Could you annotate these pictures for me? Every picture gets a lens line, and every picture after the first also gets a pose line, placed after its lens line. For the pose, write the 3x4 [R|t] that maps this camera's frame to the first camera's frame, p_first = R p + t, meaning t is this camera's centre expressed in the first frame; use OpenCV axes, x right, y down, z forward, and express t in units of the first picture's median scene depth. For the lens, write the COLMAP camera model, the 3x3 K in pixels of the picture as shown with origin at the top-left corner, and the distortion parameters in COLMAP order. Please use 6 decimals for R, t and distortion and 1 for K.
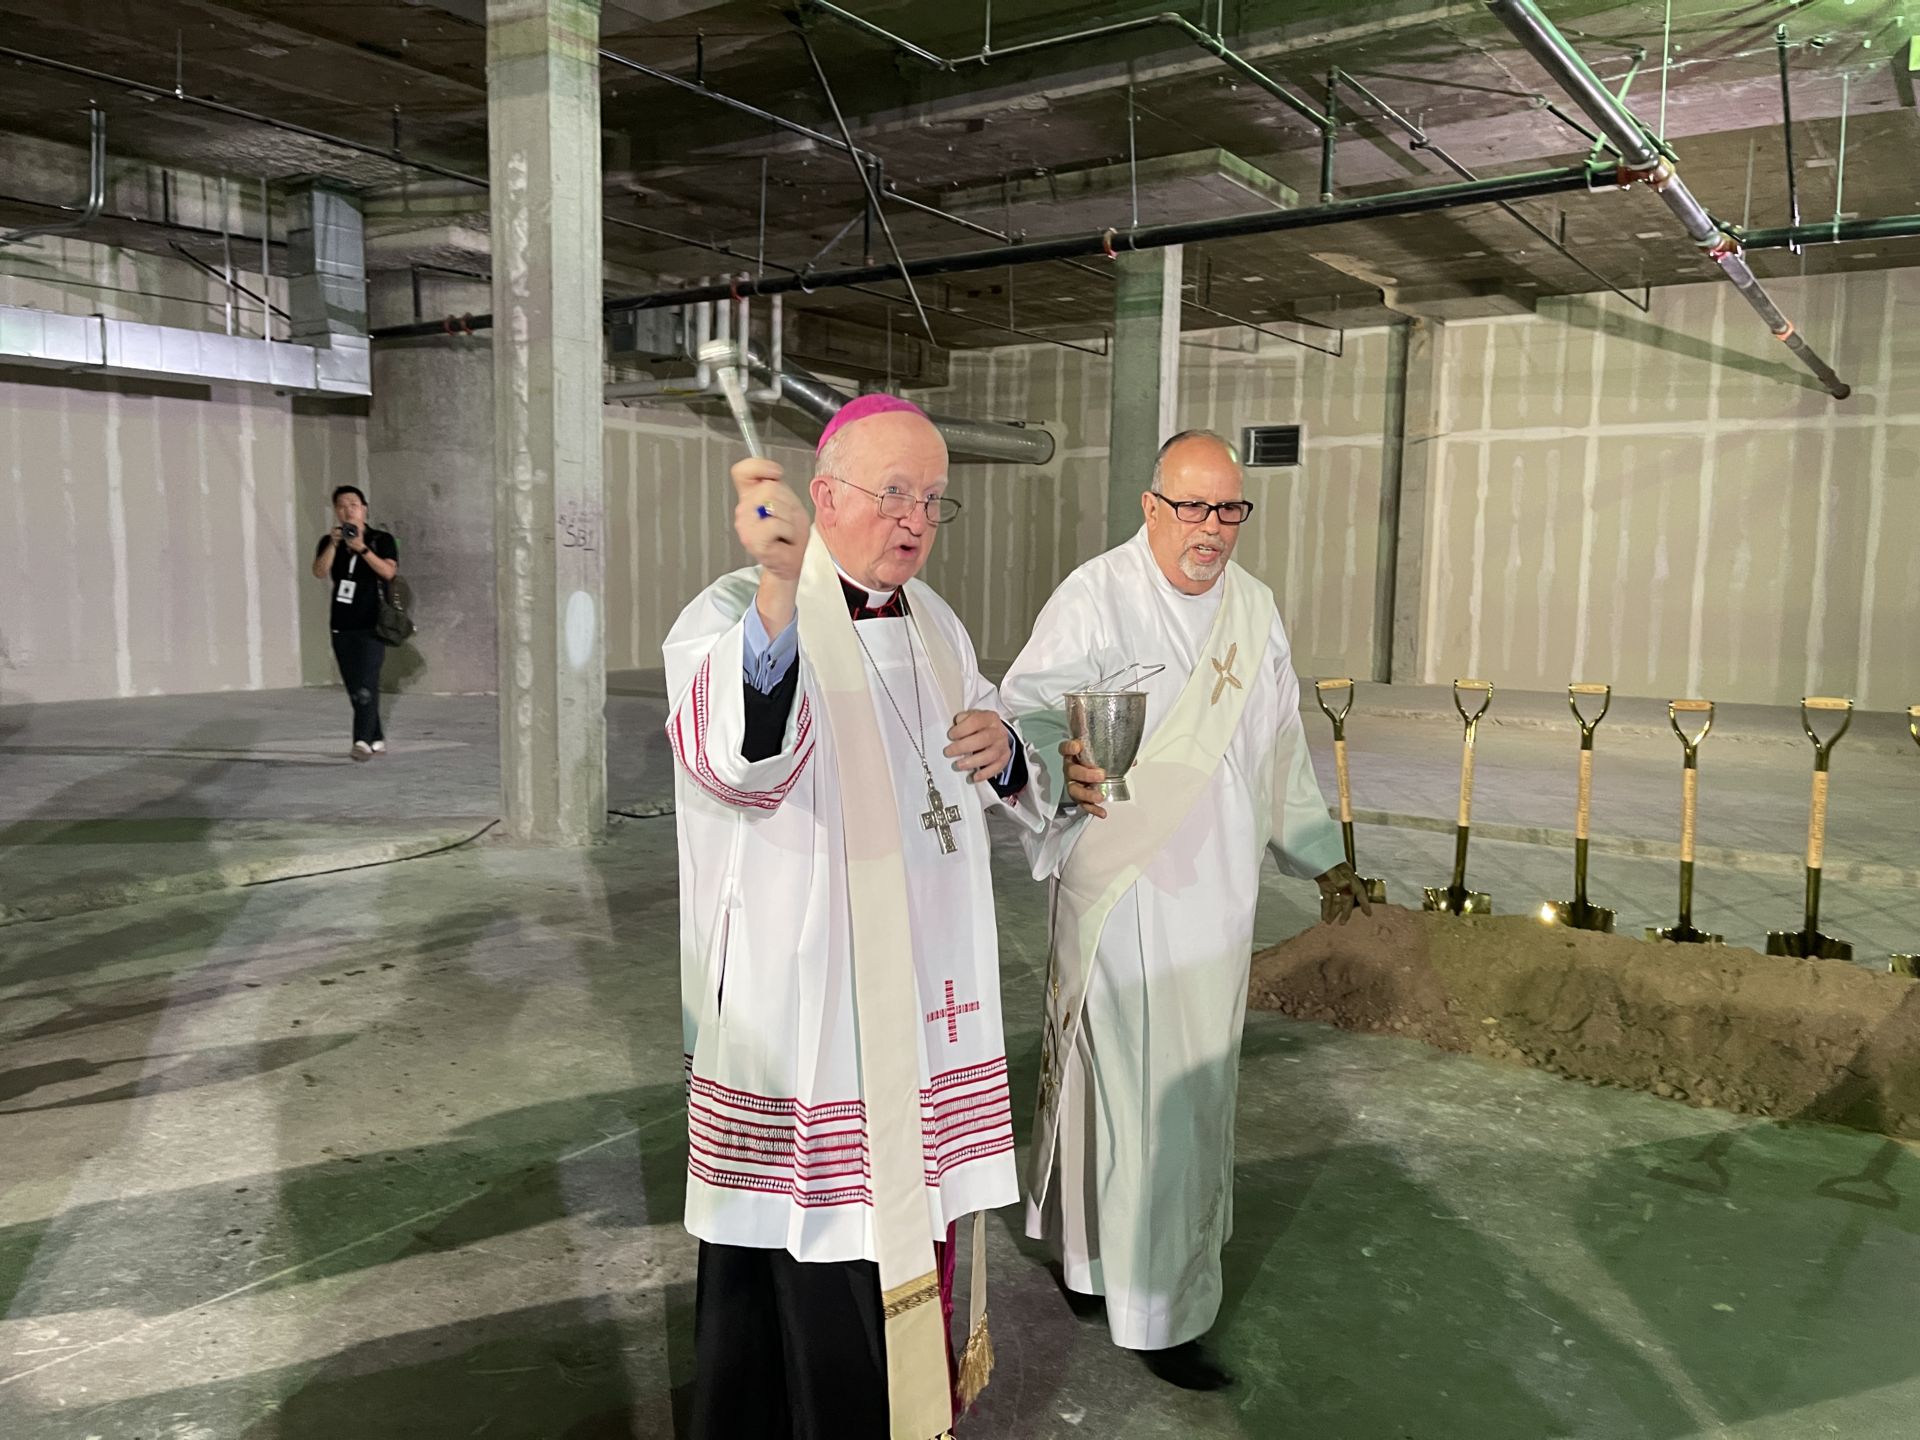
lens RADIAL K [[1446.5, 0, 962.9], [0, 1446.5, 717.9], [0, 0, 1]] dist [0.063102, -0.073422]
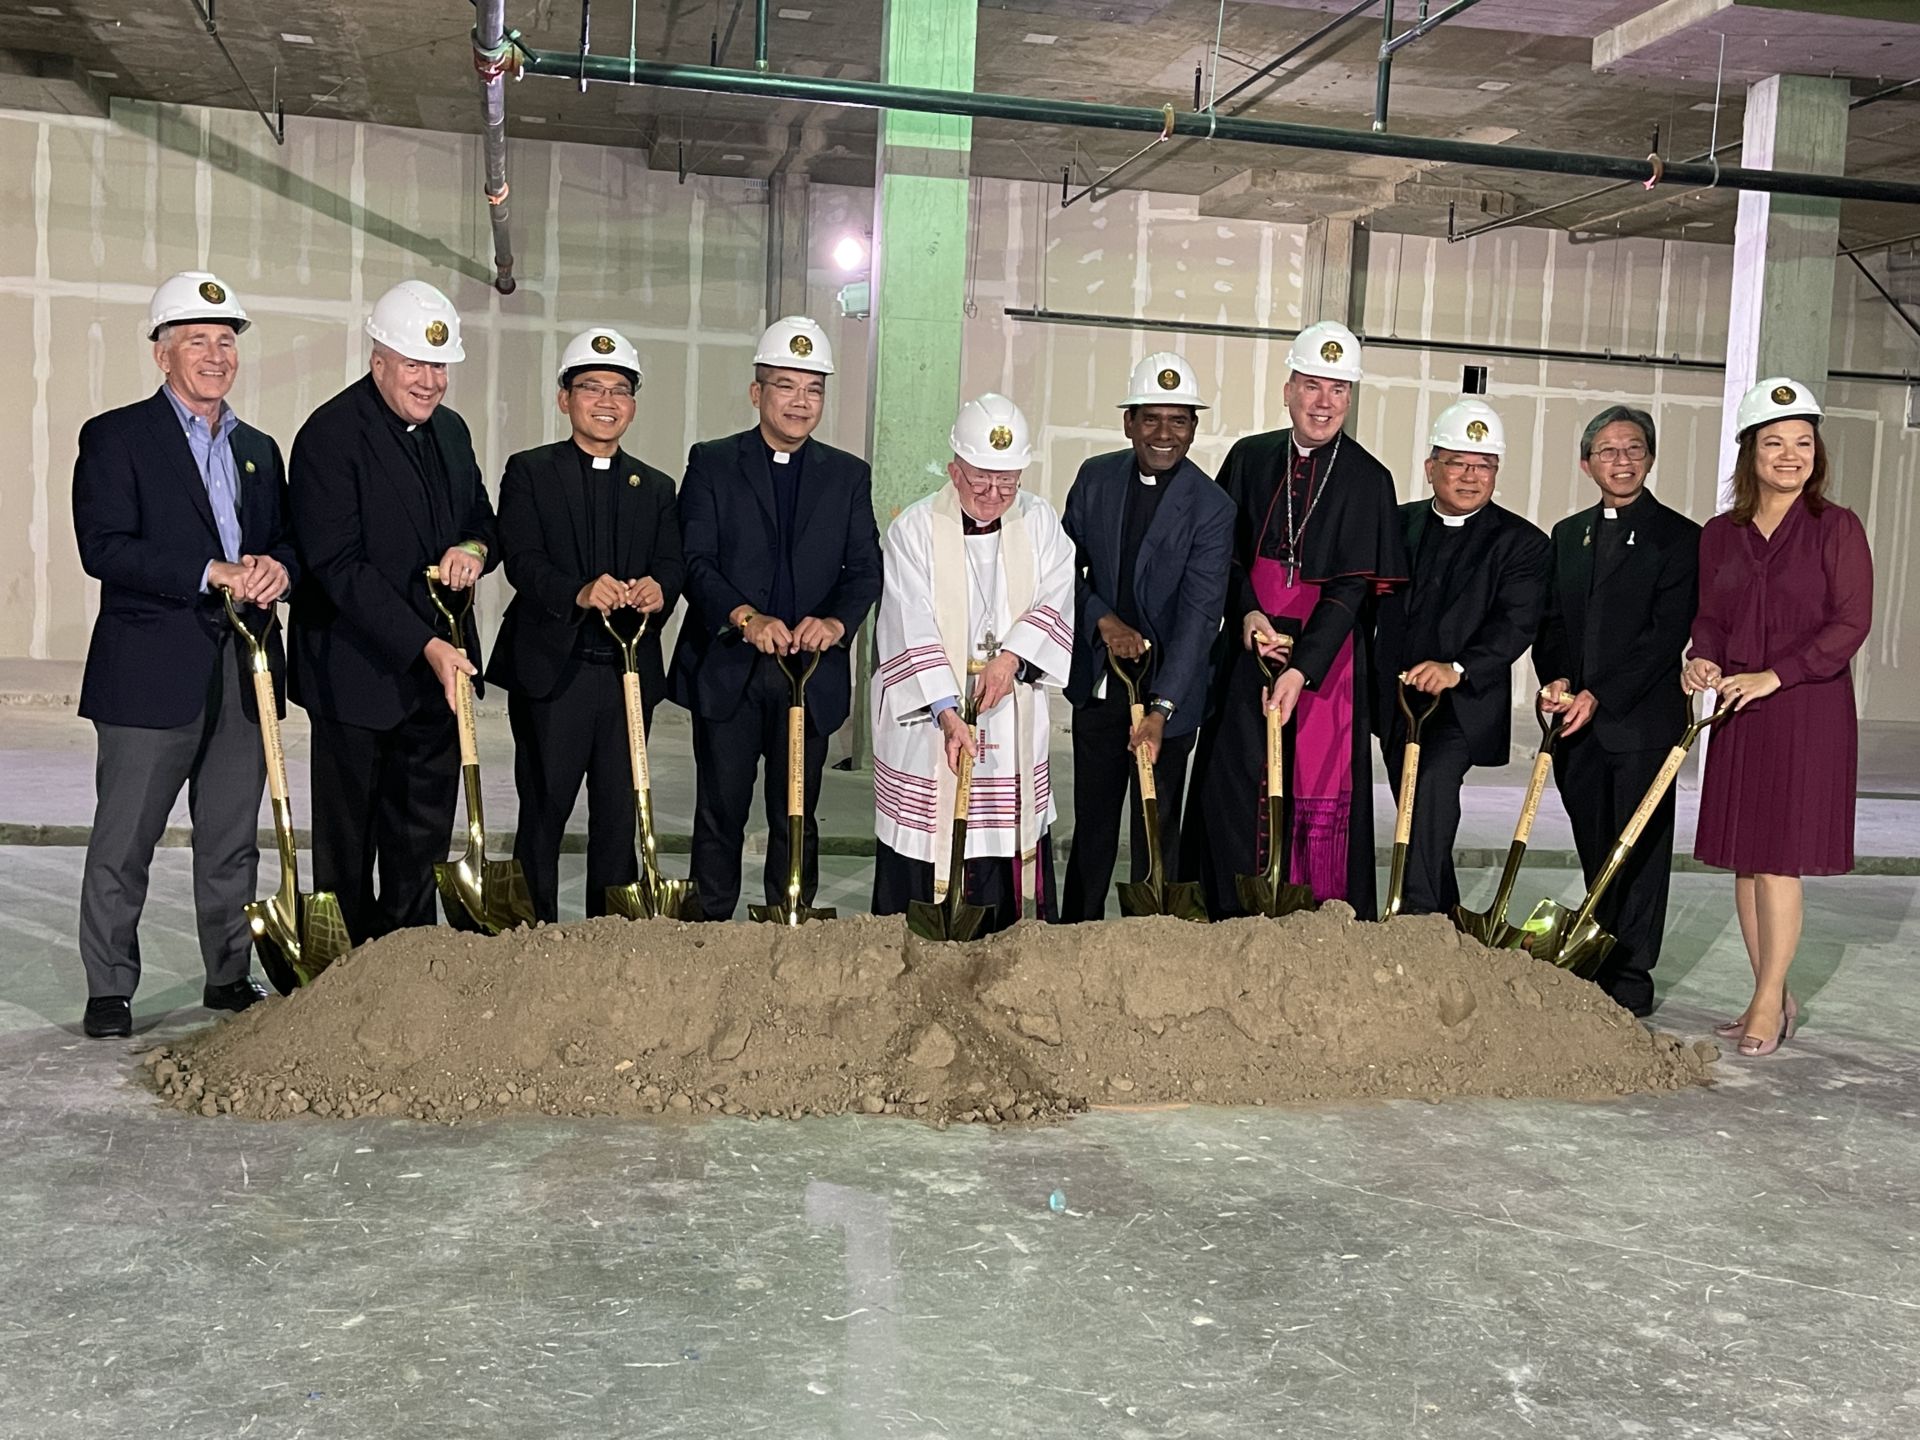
lens RADIAL K [[2023.3, 0, 978.7], [0, 2023.3, 709.7], [0, 0, 1]] dist [0.031073, 0.000000]
pose [[0.675994, -0.037529, 0.735951, -0.082022], [0.040207, 0.999093, 0.014016, 0.009971], [-0.735810, 0.020116, 0.676890, 0.071222]]
